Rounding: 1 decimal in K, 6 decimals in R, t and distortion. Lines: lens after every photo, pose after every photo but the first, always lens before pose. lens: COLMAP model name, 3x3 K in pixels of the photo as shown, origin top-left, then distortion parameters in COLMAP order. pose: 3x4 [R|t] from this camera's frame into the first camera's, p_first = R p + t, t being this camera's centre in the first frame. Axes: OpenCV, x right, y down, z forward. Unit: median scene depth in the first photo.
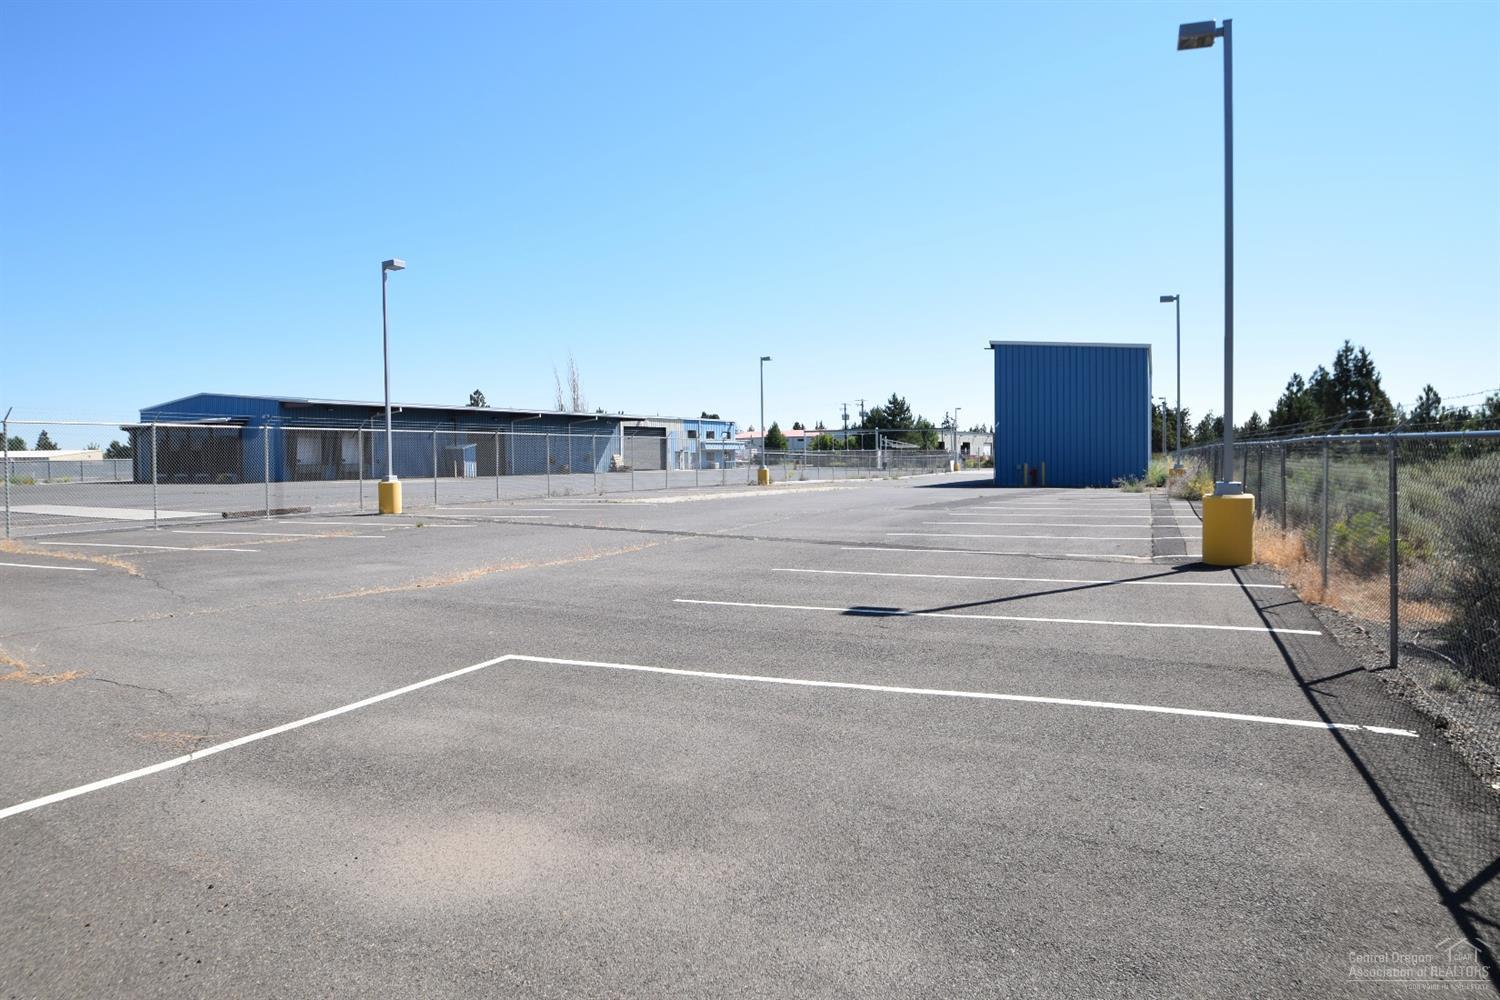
lens RADIAL K [[917.6, 0, 750.0], [0, 917.6, 500.0], [0, 0, 1]] dist [0.000160, -0.000029]
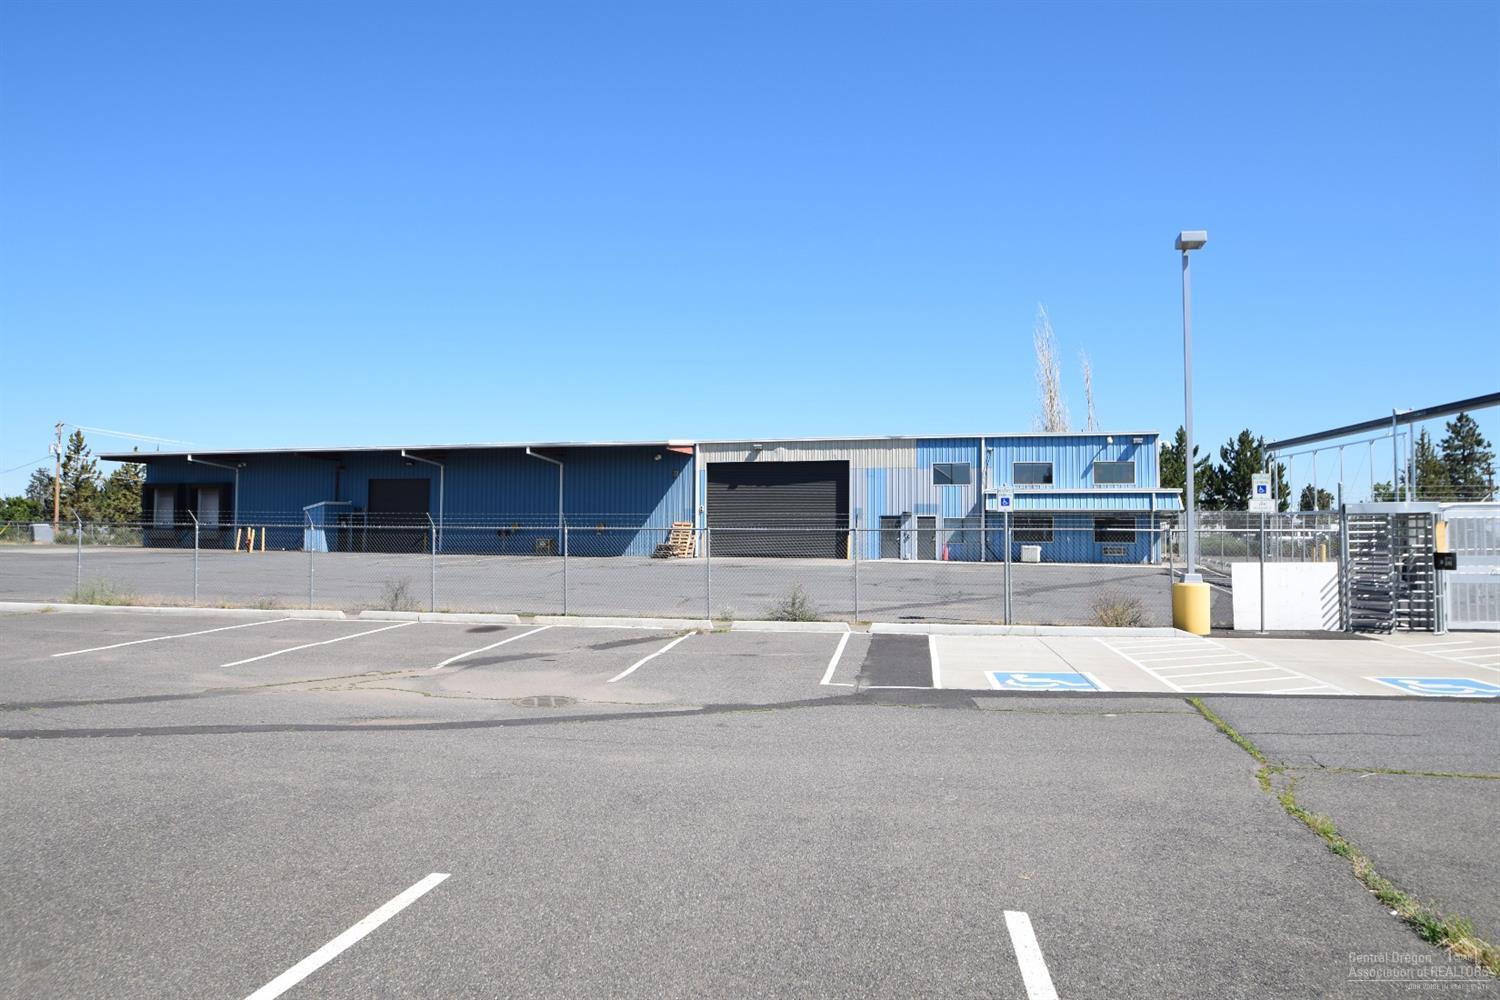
lens RADIAL K [[1036.8, 0, 750.0], [0, 1036.8, 500.0], [0, 0, 1]] dist [-0.004788, -0.001384]
pose [[0.257008, -0.027315, -0.966023, 0.386309], [-0.058320, 0.997340, -0.043716, -0.037152], [0.964648, 0.067574, 0.254731, 0.854056]]
